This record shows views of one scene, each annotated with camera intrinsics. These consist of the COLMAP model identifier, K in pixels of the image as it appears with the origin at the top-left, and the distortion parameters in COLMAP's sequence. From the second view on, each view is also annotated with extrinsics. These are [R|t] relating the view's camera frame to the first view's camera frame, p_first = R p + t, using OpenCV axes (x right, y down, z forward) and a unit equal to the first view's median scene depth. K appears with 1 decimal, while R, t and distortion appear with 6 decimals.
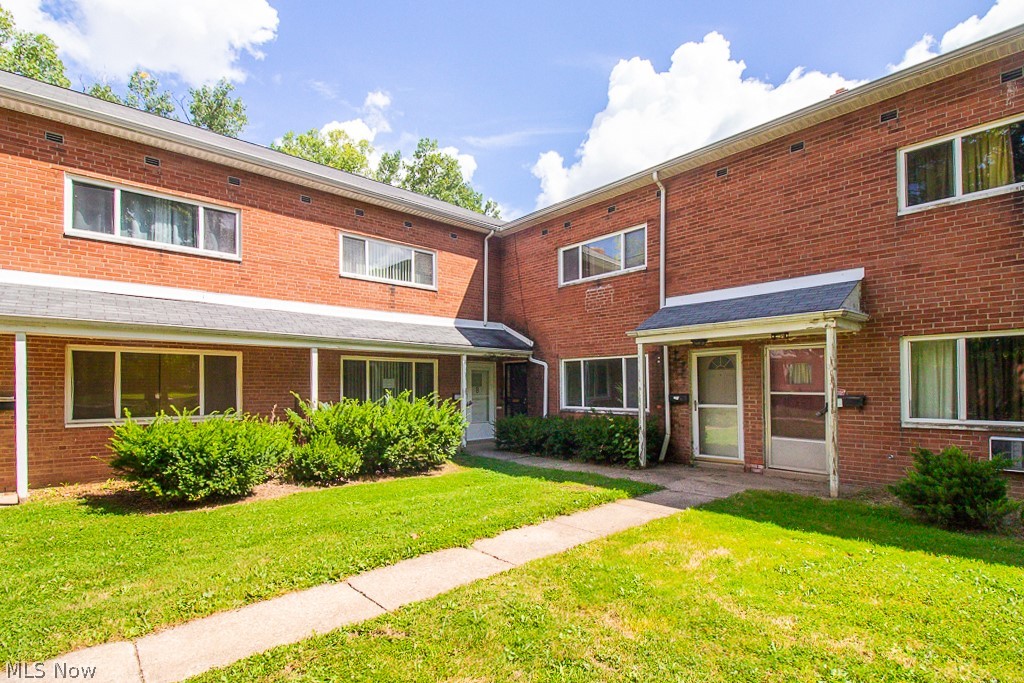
lens RADIAL K [[495.4, 0, 512.0], [0, 495.4, 398.6], [0, 0, 1]] dist [0.018819, -0.009886]
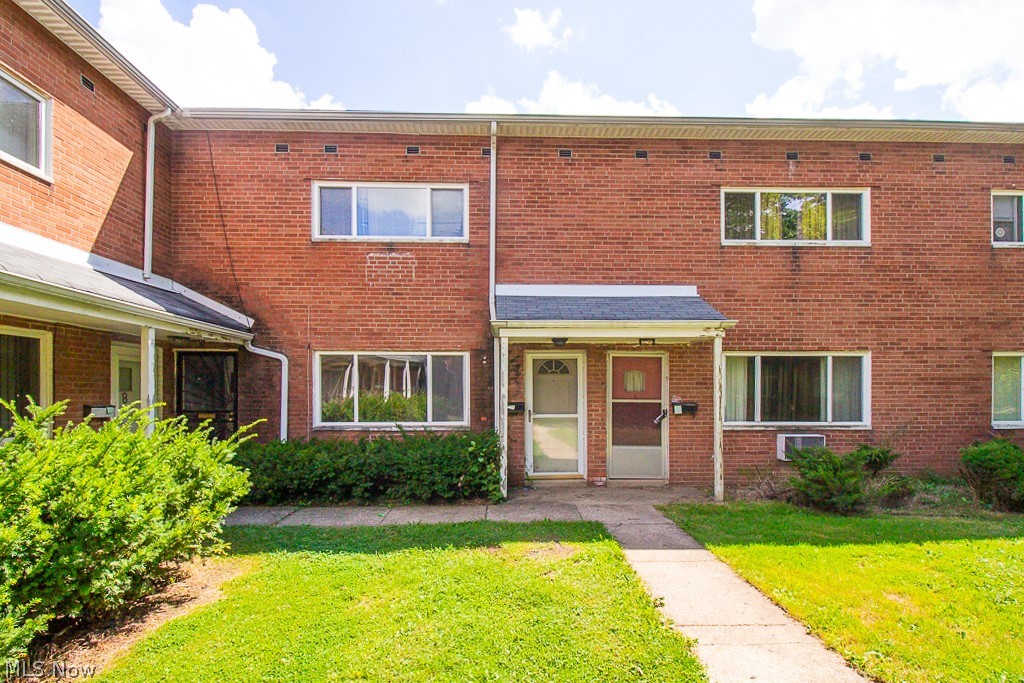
lens RADIAL K [[495.4, 0, 512.0], [0, 495.4, 398.6], [0, 0, 1]] dist [0.018819, -0.009886]
pose [[0.635726, -0.003379, 0.771907, -0.320804], [0.014568, 0.999865, -0.007622, -0.010364], [-0.771777, 0.016091, 0.635690, 0.507223]]
